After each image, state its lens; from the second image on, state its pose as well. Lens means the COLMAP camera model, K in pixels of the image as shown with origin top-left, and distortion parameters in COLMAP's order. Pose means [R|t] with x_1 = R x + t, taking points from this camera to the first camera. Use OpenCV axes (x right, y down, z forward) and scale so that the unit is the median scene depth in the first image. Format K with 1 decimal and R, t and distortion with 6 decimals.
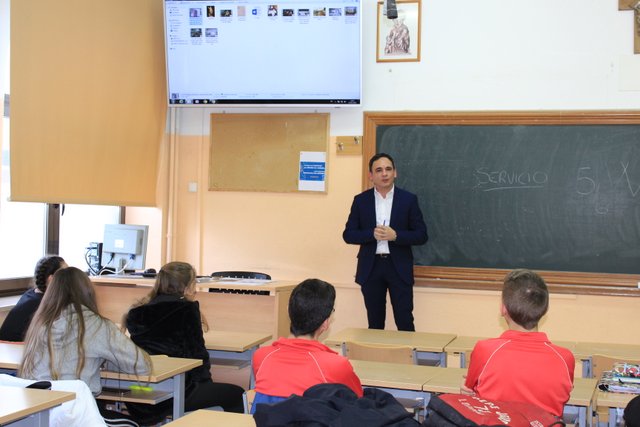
lens RADIAL K [[933.5, 0, 320.0], [0, 933.5, 213.5], [0, 0, 1]] dist [-0.004885, 0.007069]
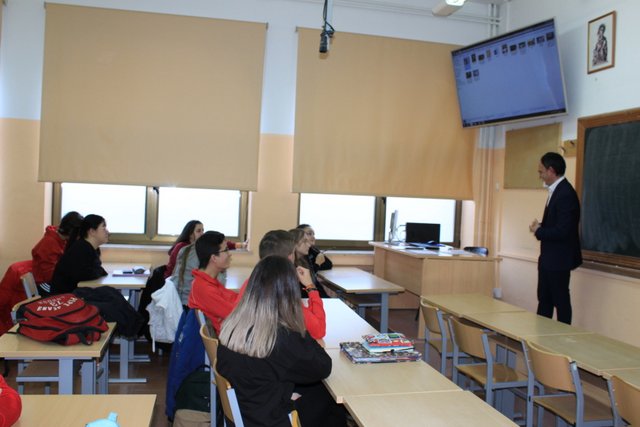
lens RADIAL K [[608.7, 0, 320.0], [0, 608.7, 213.5], [0, 0, 1]] dist [-0.124359, 0.137081]
pose [[0.507835, 0.021312, -0.861190, 0.533528], [-0.027038, 0.999596, 0.008793, 0.012257], [0.861030, 0.018819, 0.508206, 0.350825]]
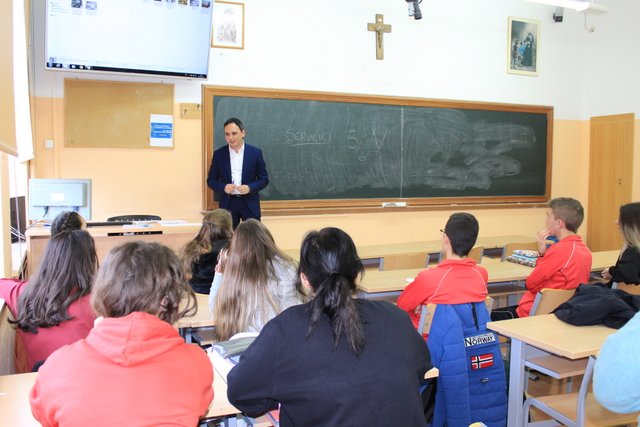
lens RADIAL K [[608.7, 0, 320.0], [0, 608.7, 213.5], [0, 0, 1]] dist [-0.124359, 0.137081]
pose [[0.744133, -0.073945, 0.663927, -0.402304], [0.016468, 0.995583, 0.092426, -0.006469], [-0.667829, -0.057844, 0.742064, 0.269667]]
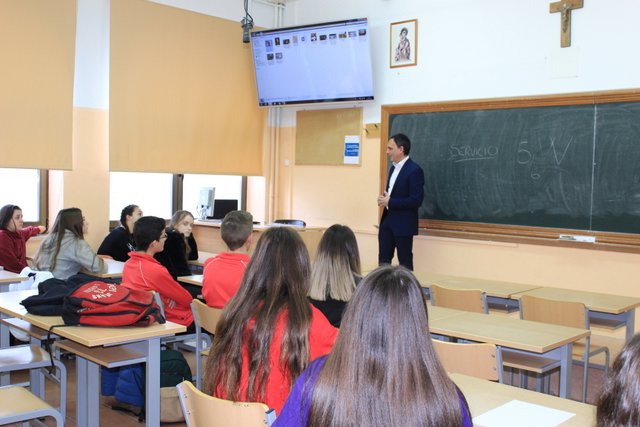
lens RADIAL K [[705.4, 0, 320.0], [0, 705.4, 213.5], [0, 0, 1]] dist [-0.059314, 0.021875]
pose [[0.898902, 0.018287, -0.437768, 0.424212], [-0.003180, 0.999375, 0.035217, 0.013331], [0.438139, -0.030265, 0.898398, 0.033159]]
